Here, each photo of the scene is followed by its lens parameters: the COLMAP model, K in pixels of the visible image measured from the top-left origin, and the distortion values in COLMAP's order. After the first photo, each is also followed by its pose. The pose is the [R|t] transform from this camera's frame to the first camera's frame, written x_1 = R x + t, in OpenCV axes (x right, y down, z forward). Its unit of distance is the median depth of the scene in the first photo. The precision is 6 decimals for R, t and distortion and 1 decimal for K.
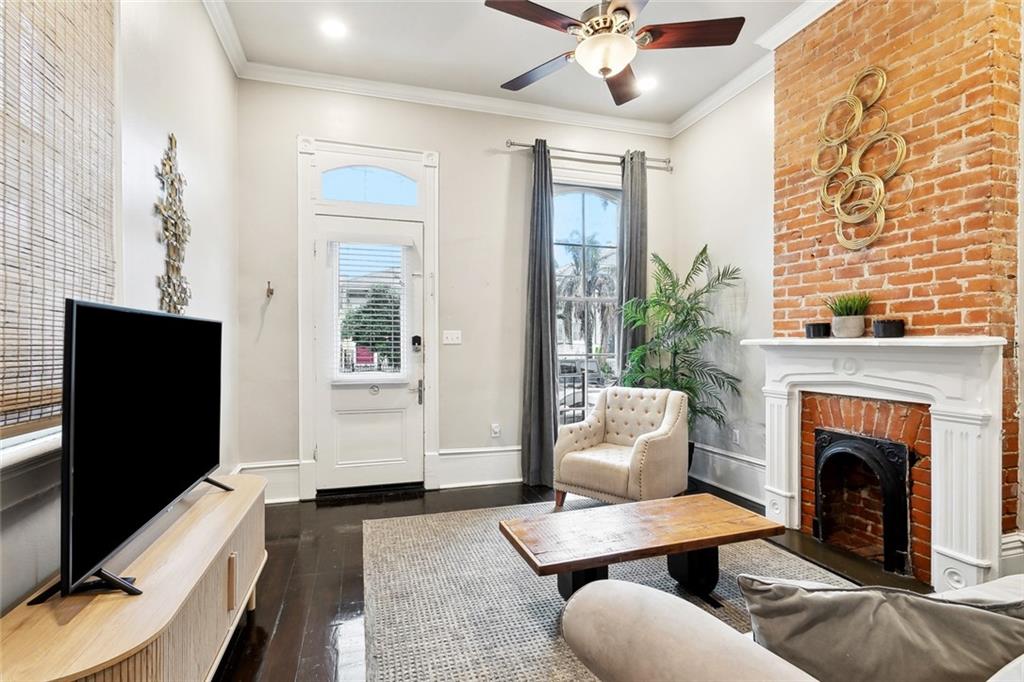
lens RADIAL K [[491.6, 0, 511.2], [0, 491.6, 339.8], [0, 0, 1]] dist [-0.017758, -0.001945]
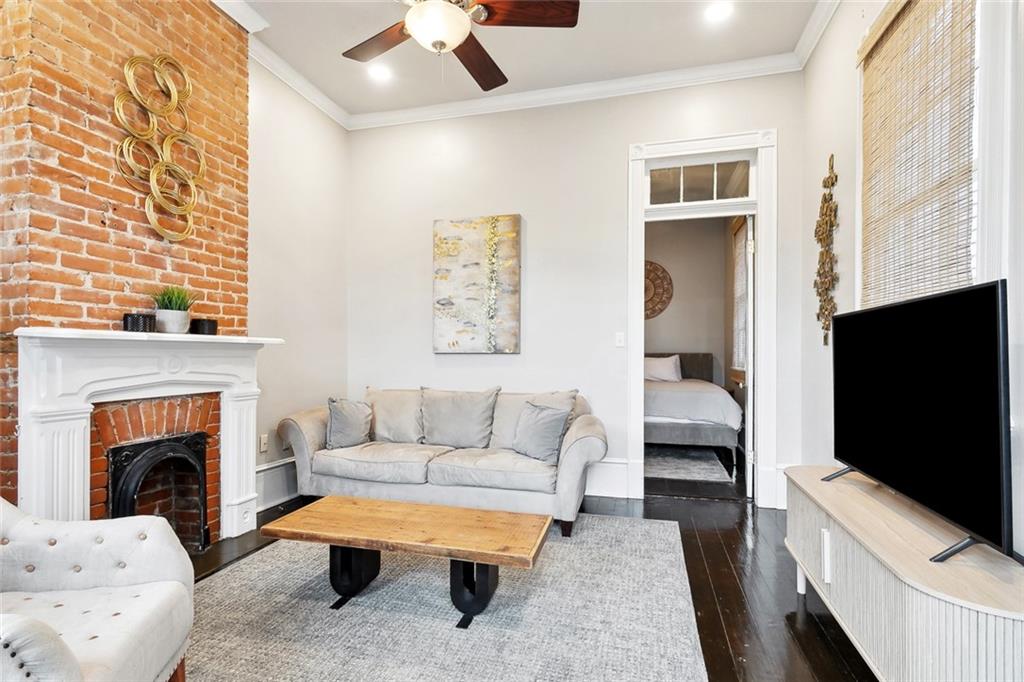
lens RADIAL K [[491.6, 0, 510.8], [0, 491.6, 350.4], [0, 0, 1]] dist [-0.017758, -0.001945]
pose [[-0.849092, 0.000741, 0.528244, -0.362720], [-0.006315, 0.999913, -0.011554, 0.035337], [-0.528207, -0.013146, -0.849014, 1.493442]]
